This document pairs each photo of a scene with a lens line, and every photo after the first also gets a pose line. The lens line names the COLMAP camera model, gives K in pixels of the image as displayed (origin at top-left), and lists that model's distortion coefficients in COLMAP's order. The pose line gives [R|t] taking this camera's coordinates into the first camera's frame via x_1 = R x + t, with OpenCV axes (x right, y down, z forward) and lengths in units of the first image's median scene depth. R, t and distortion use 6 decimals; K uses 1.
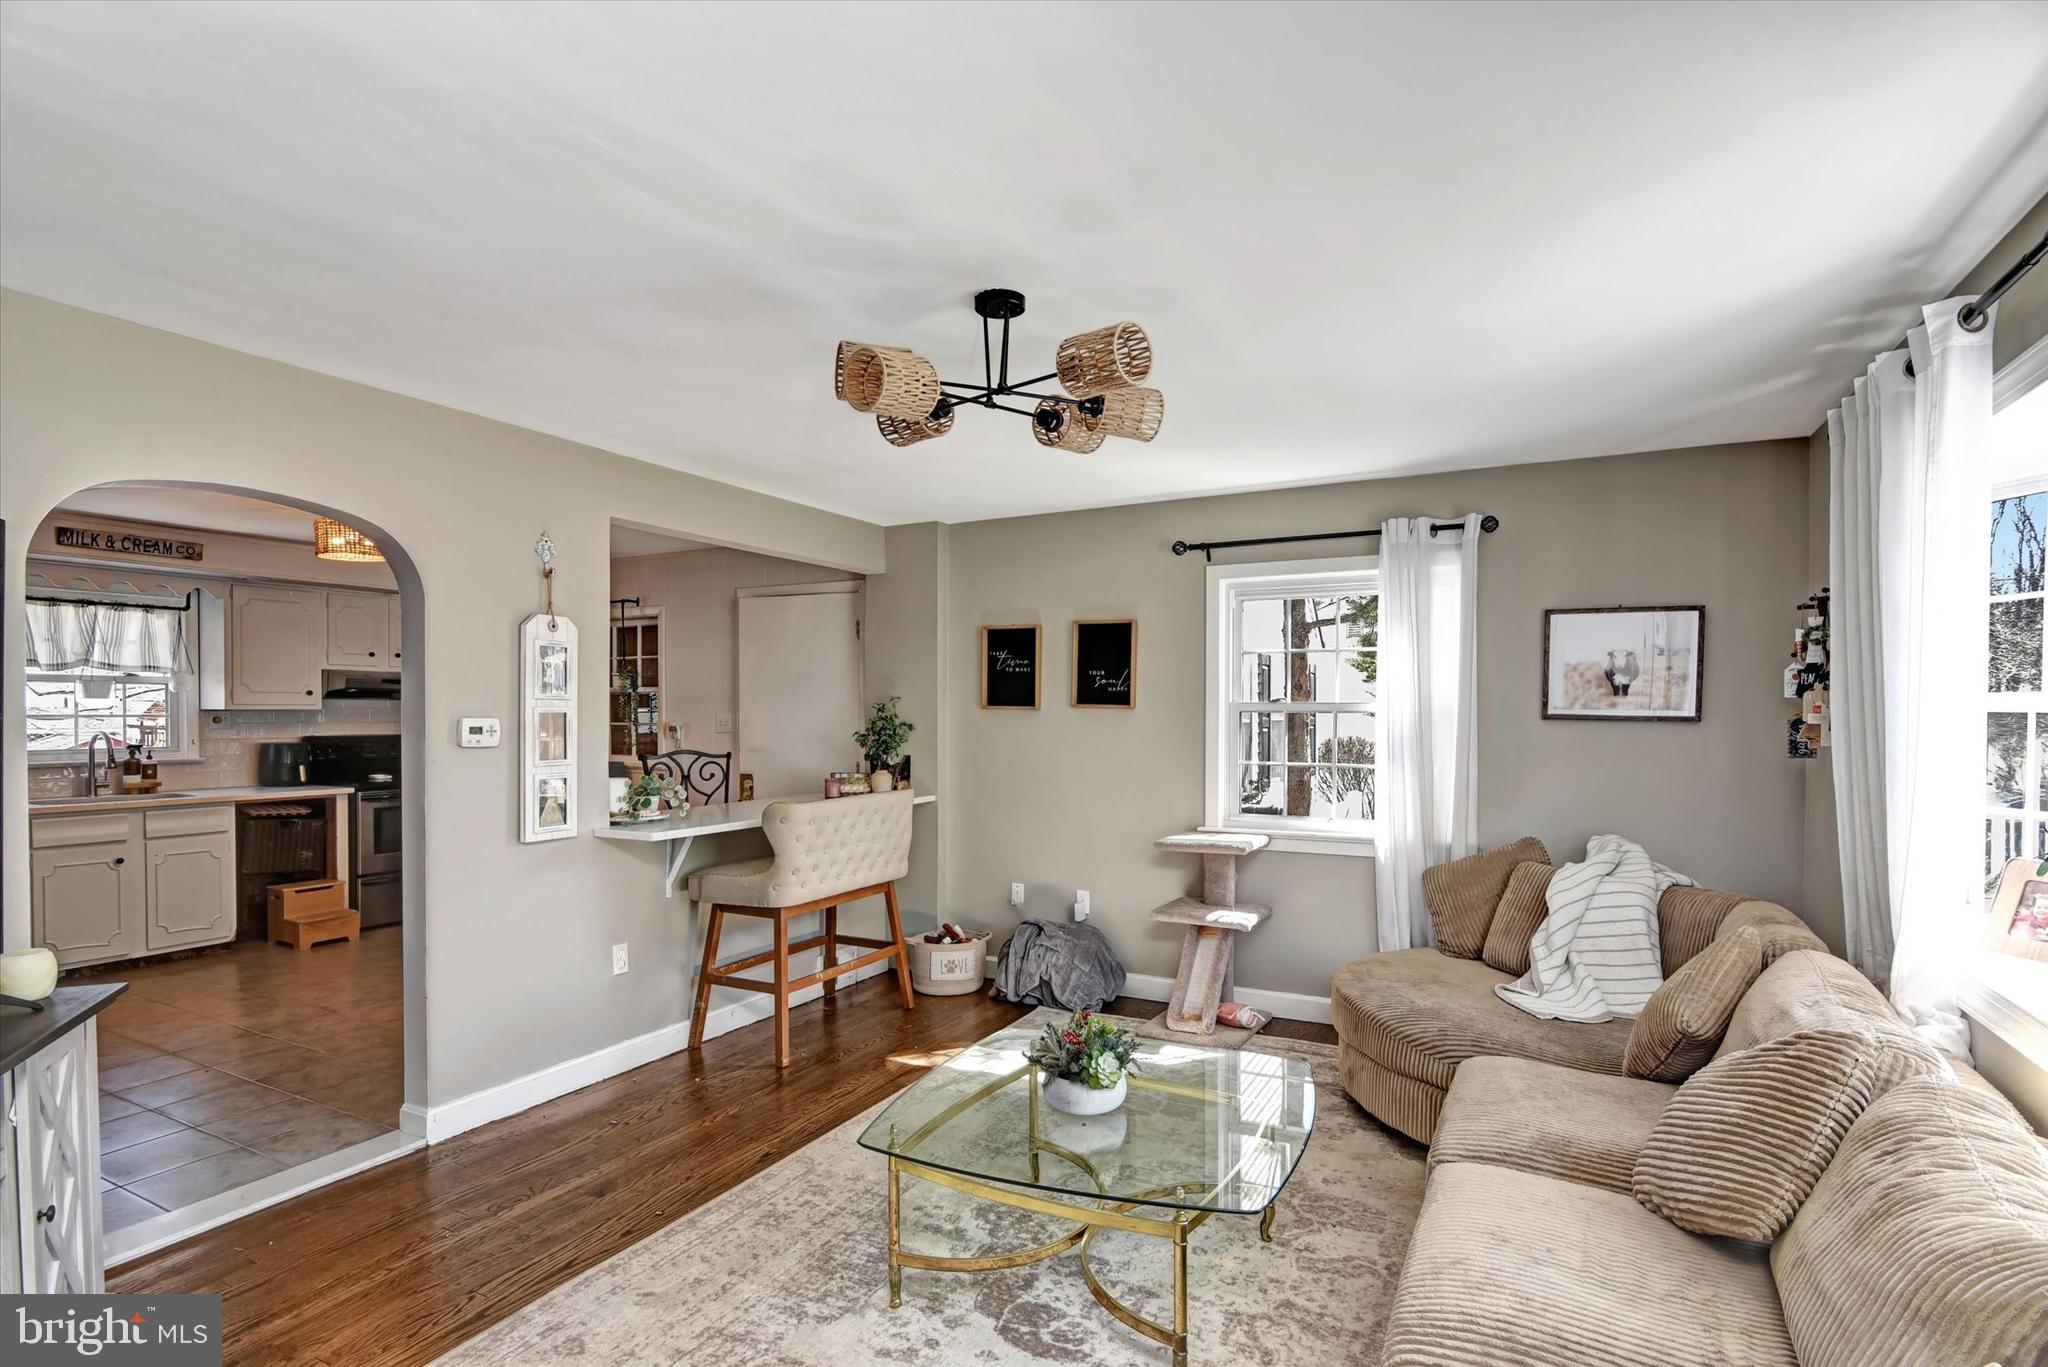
lens RADIAL K [[1066.9, 0, 1021.2], [0, 1066.9, 711.2], [0, 0, 1]] dist [-0.000661, -0.000390]
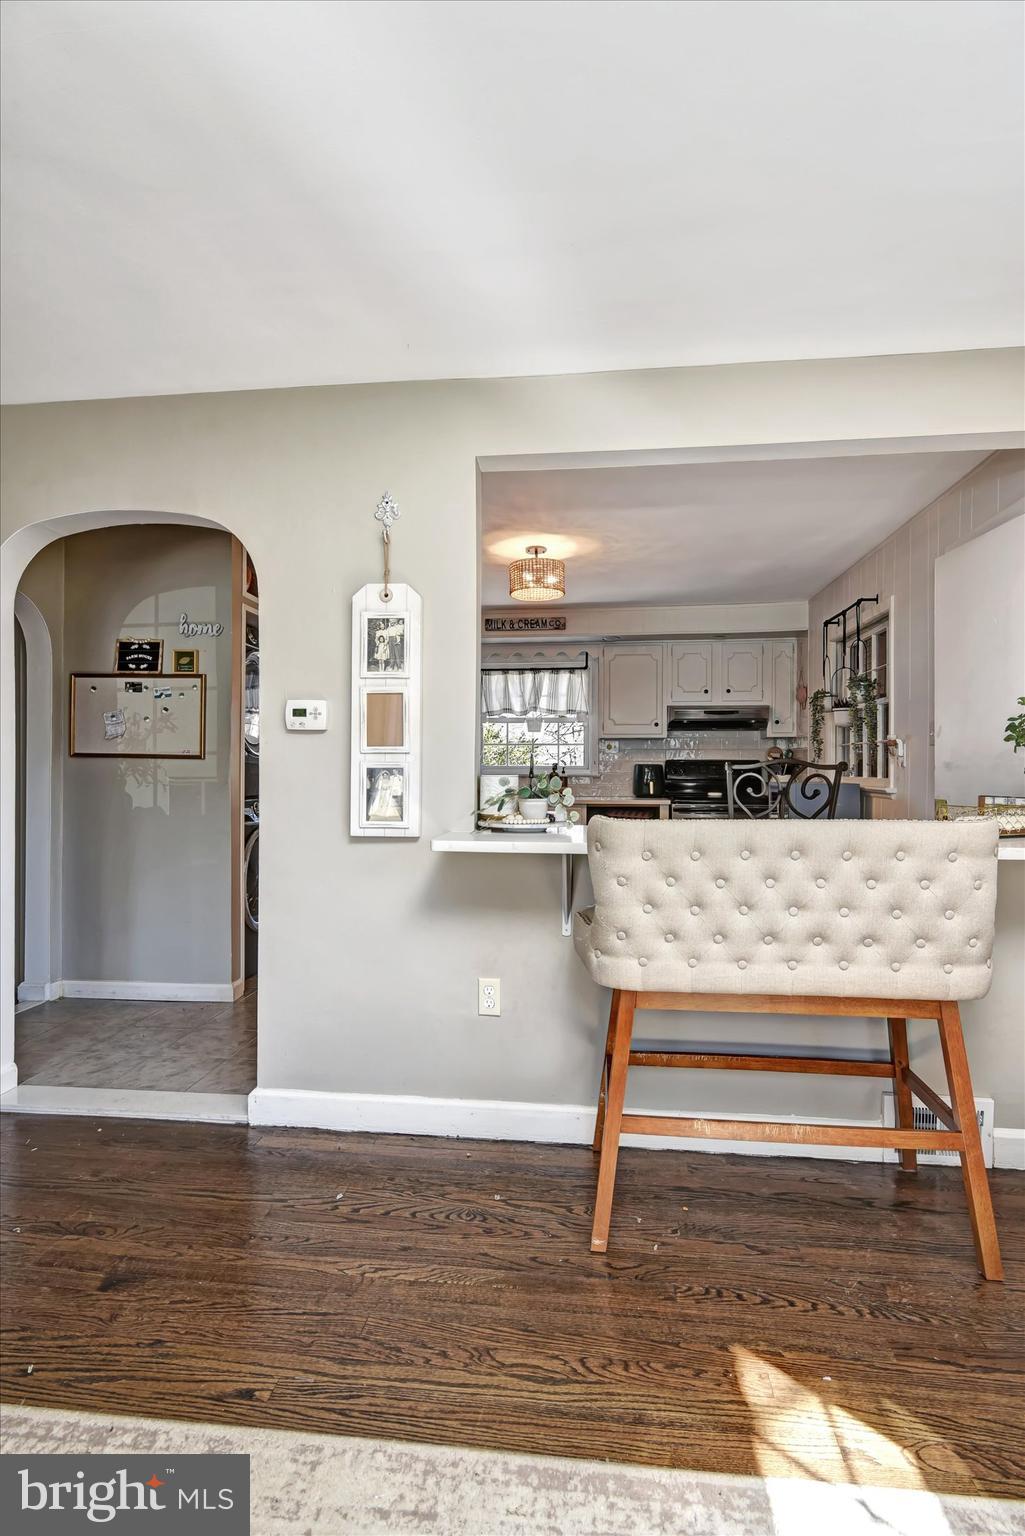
lens RADIAL K [[747.4, 0, 512.5], [0, 747.4, 768.0], [0, 0, 1]] dist [0.020111, 0.000021]
pose [[0.341170, -0.003920, -0.939994, 0.171516], [-0.004371, 0.999974, -0.005757, 0.063200], [0.939992, 0.006073, 0.341144, 0.841497]]
